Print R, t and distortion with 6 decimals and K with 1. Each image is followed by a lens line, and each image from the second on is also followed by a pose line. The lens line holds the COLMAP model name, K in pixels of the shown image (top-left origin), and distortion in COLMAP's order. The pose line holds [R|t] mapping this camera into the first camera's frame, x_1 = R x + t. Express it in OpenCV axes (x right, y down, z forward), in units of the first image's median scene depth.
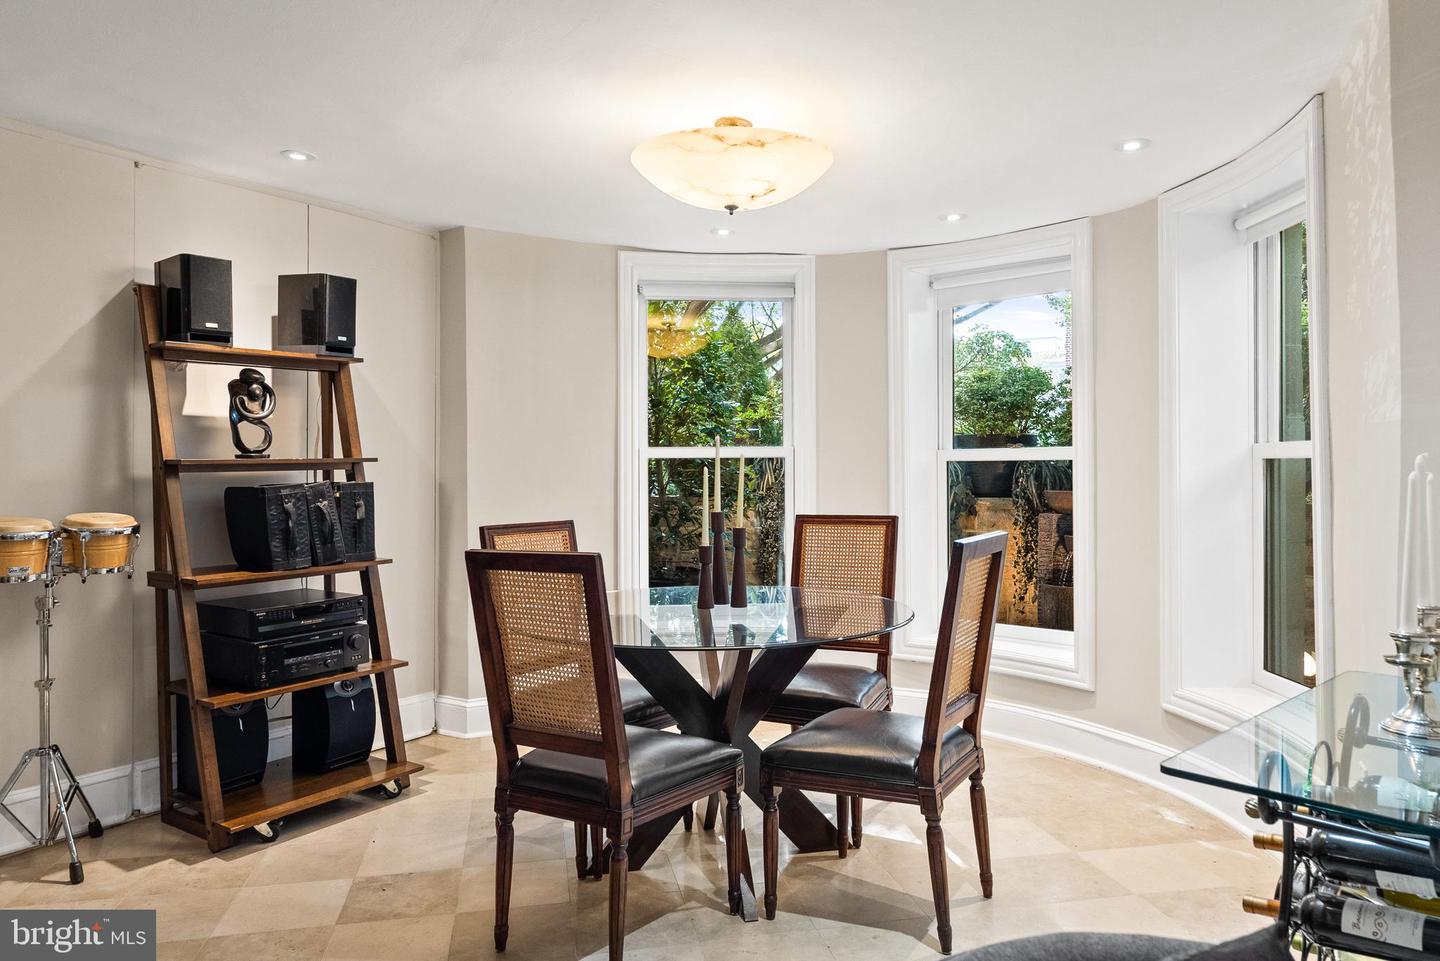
lens RADIAL K [[985.8, 0, 714.4], [0, 985.8, 482.8], [0, 0, 1]] dist [0.000974, 0.000873]
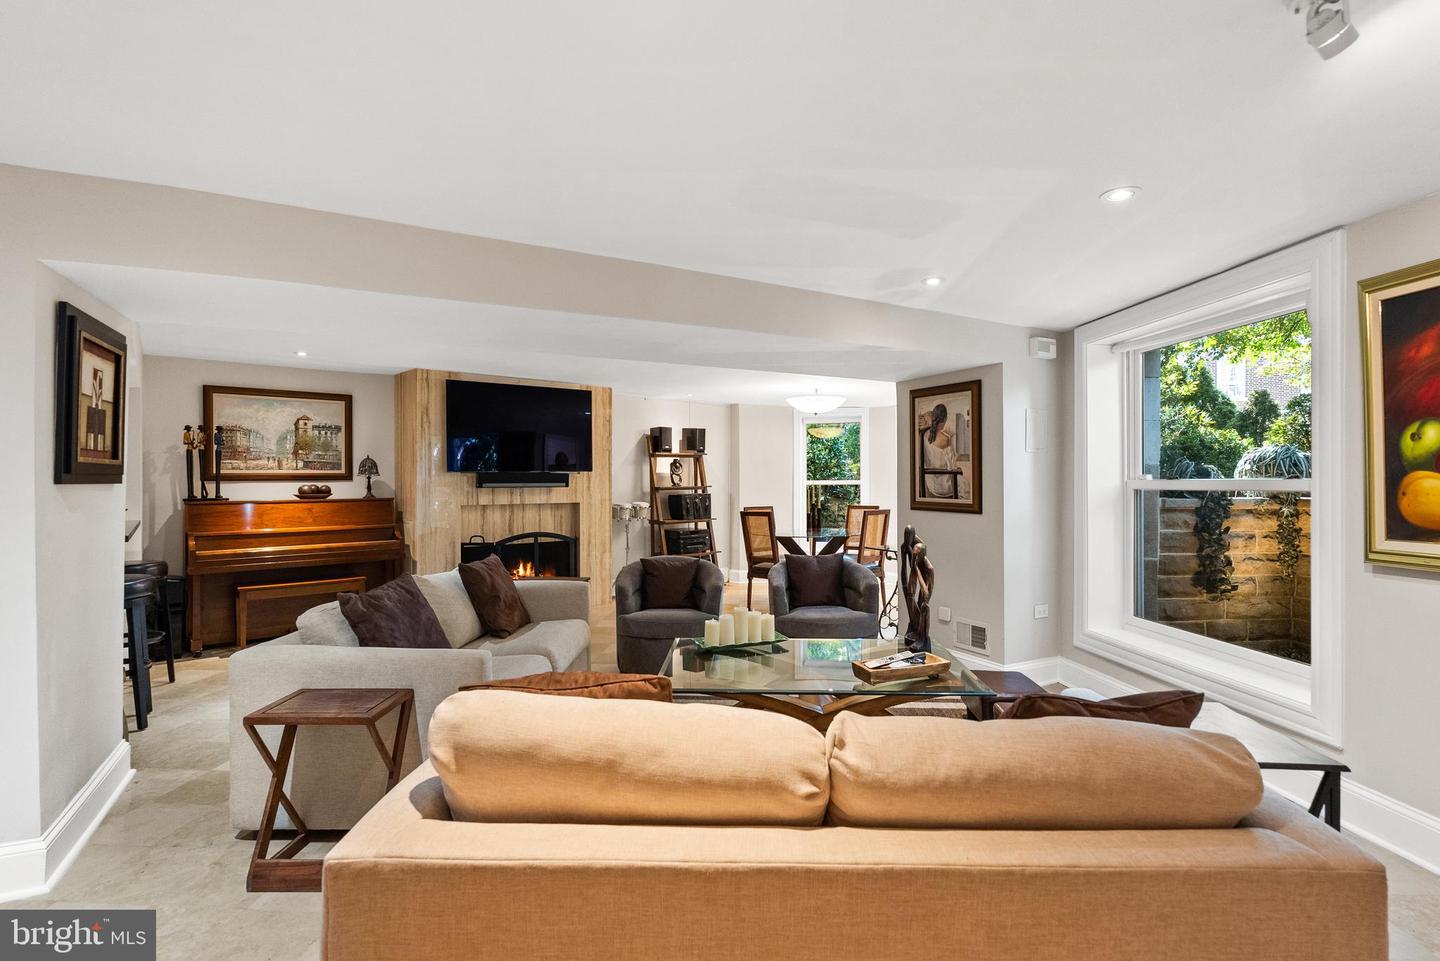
lens RADIAL K [[679.1, 0, 721.0], [0, 679.1, 483.2], [0, 0, 1]] dist [0.001602, 0.000112]
pose [[0.966161, 0.003122, -0.257919, 0.253948], [-0.007474, 0.999846, -0.015894, 0.000278], [0.257830, 0.017284, 0.966036, -1.125287]]
